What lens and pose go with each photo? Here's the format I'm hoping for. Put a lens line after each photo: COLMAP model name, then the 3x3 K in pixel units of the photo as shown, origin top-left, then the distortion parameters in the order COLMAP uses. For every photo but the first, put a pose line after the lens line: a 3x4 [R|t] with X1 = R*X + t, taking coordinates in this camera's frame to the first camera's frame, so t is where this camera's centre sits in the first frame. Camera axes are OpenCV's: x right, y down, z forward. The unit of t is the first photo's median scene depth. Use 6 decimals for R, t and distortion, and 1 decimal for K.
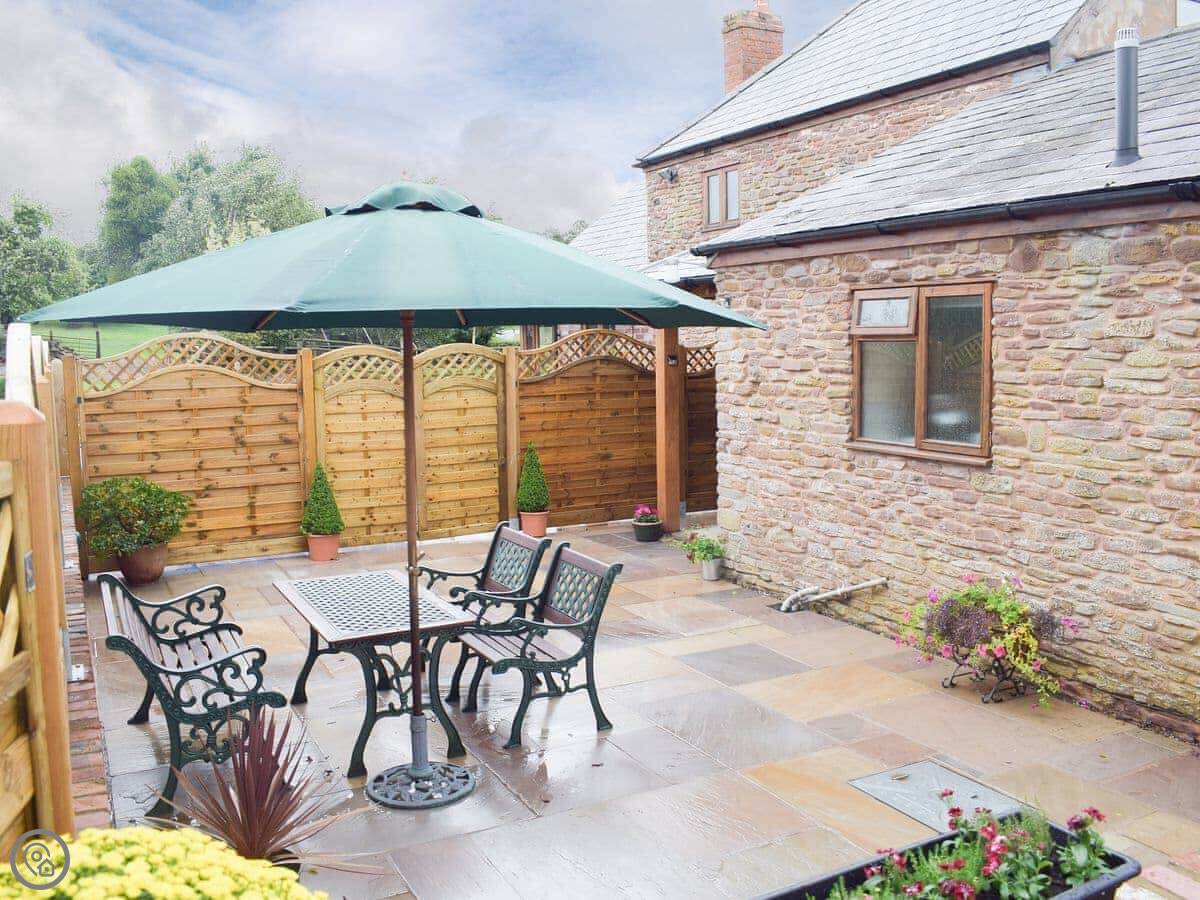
lens RADIAL K [[1067.0, 0, 604.4], [0, 1067.0, 444.0], [0, 0, 1]] dist [-0.102631, 0.021723]
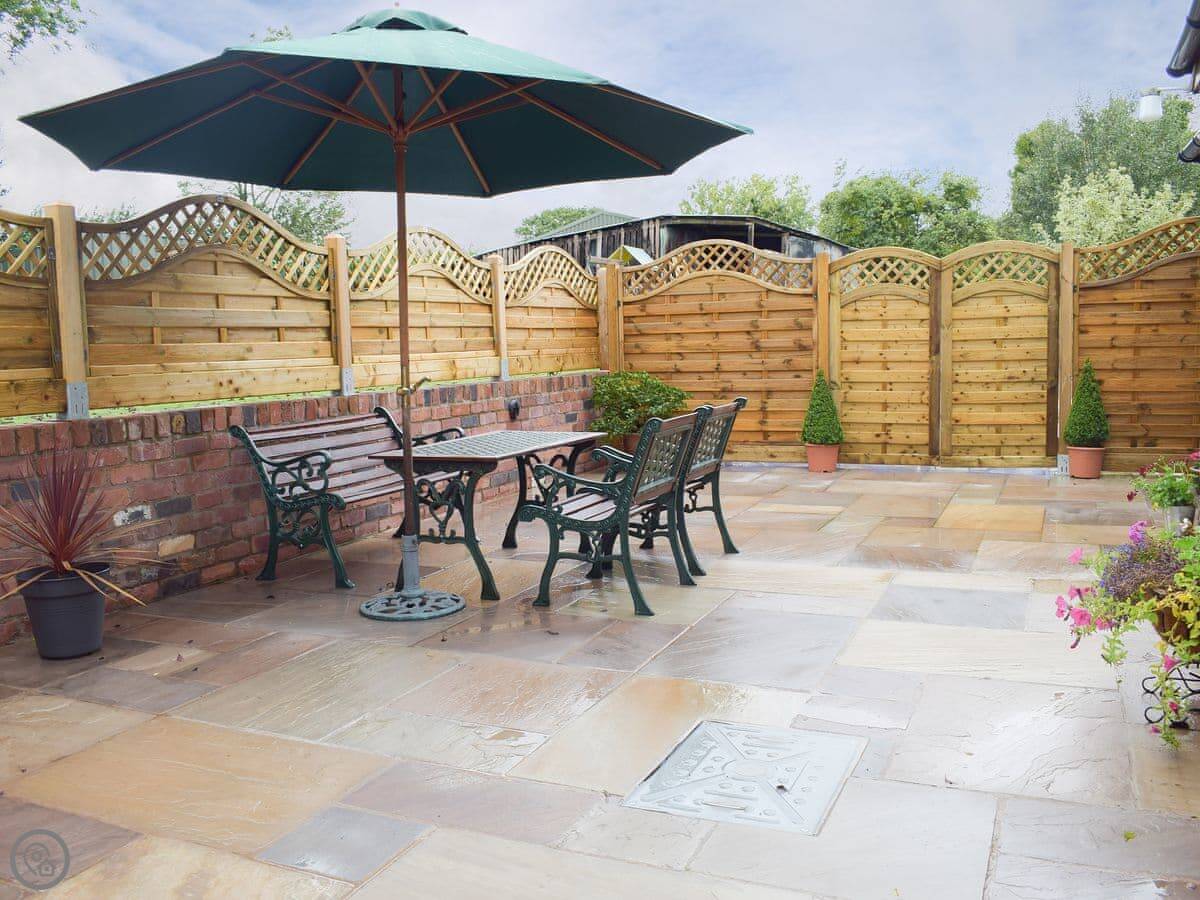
lens RADIAL K [[1067.0, 0, 592.3], [0, 1067.0, 452.8], [0, 0, 1]] dist [-0.102631, 0.021723]
pose [[0.618346, 0.079900, -0.781833, 0.379707], [-0.061022, 0.996696, 0.053597, 0.057208], [0.783533, 0.014568, 0.621179, 0.257682]]
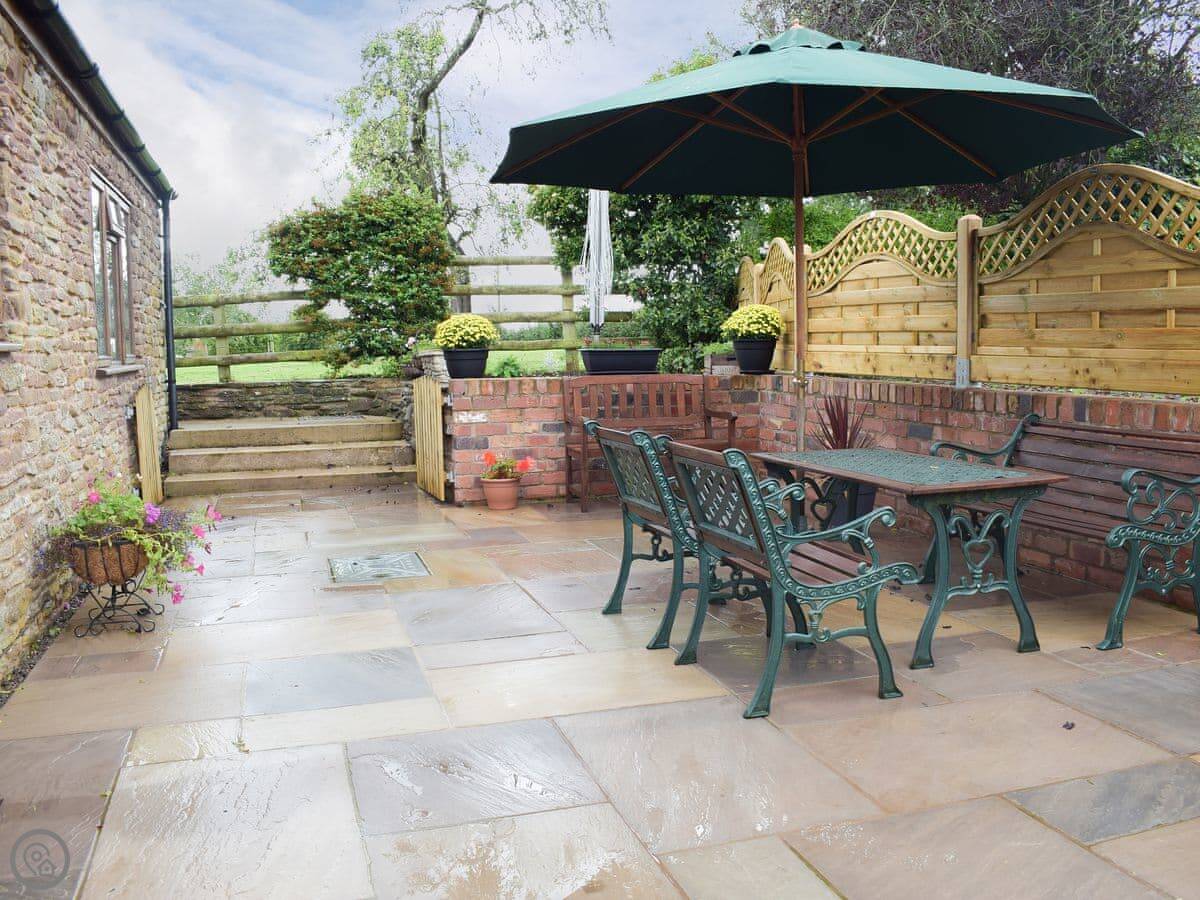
lens RADIAL K [[1067.0, 0, 613.1], [0, 1067.0, 459.8], [0, 0, 1]] dist [-0.102631, 0.021723]
pose [[-0.985312, 0.011352, 0.170383, -0.088659], [0.046749, 0.977601, 0.205210, -0.020034], [-0.164237, 0.210162, -0.963773, 1.082556]]
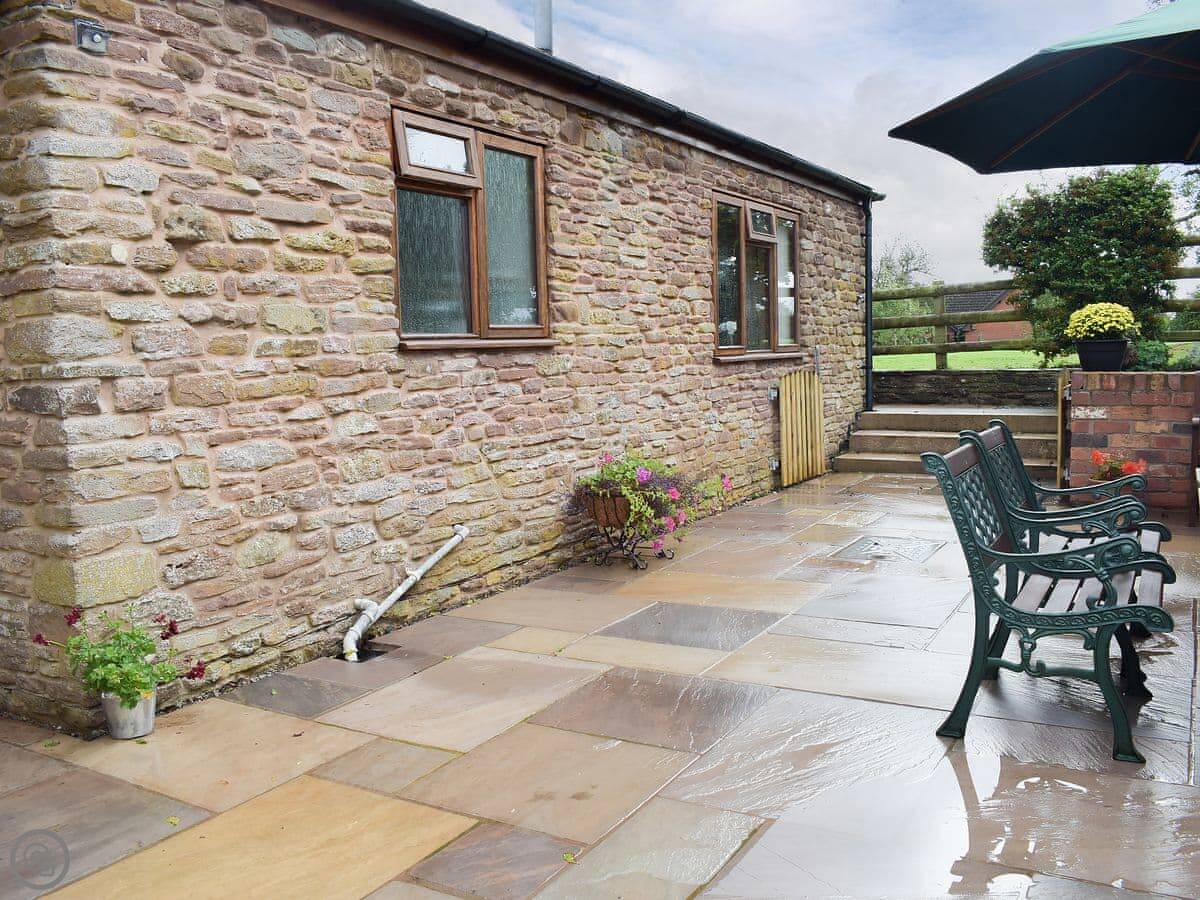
lens RADIAL K [[1067.0, 0, 575.1], [0, 1067.0, 454.4], [0, 0, 1]] dist [-0.102631, 0.021723]
pose [[-0.526118, -0.056901, 0.848506, -0.301597], [0.121034, 0.982592, 0.140941, -0.010306], [-0.841754, 0.176850, -0.510073, 1.002656]]
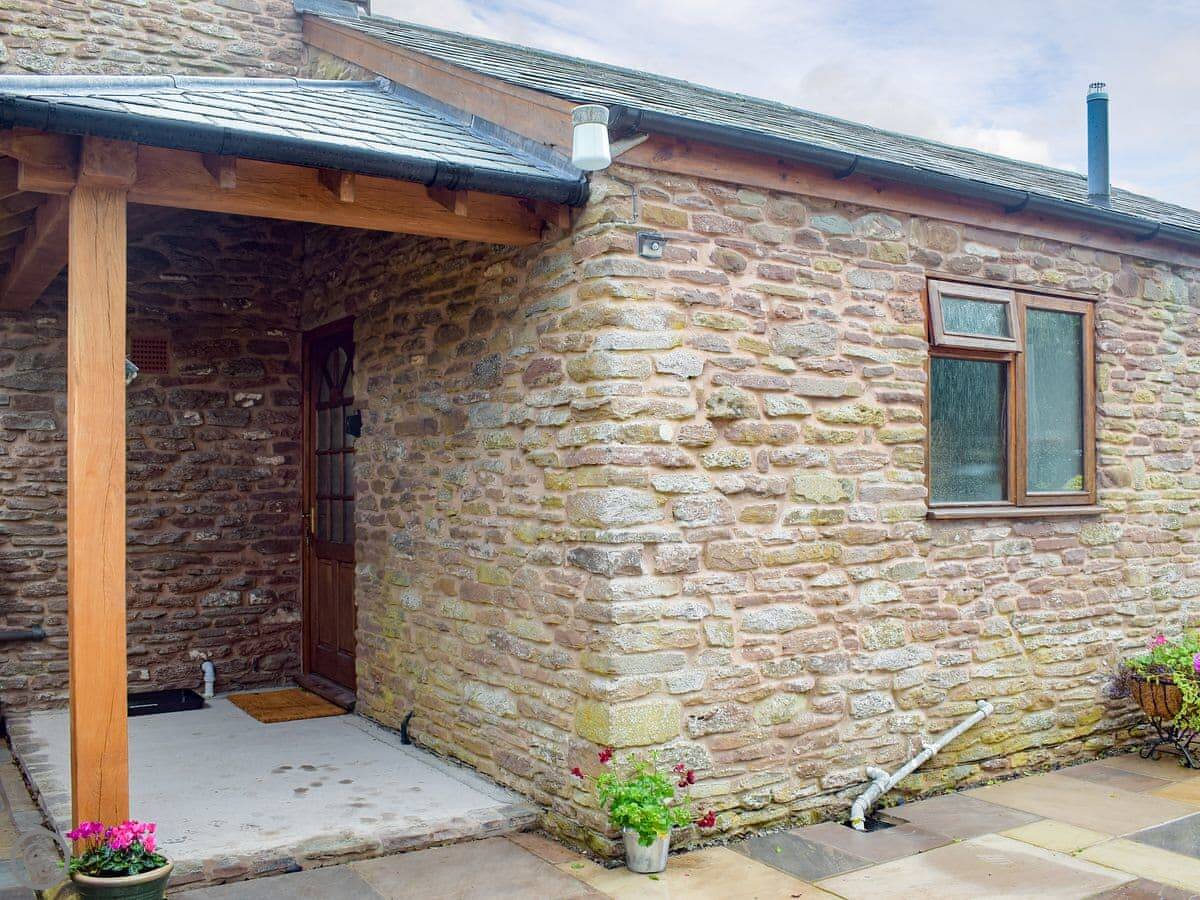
lens RADIAL K [[1143.9, 0, 568.8], [0, 1143.9, 466.9], [0, 0, 1]] dist [-0.093774, 0.000000]
pose [[-0.061950, 0.023197, 0.997810, -0.351368], [0.101850, 0.994658, -0.016800, -0.031121], [-0.992869, 0.100586, -0.063981, 1.006422]]
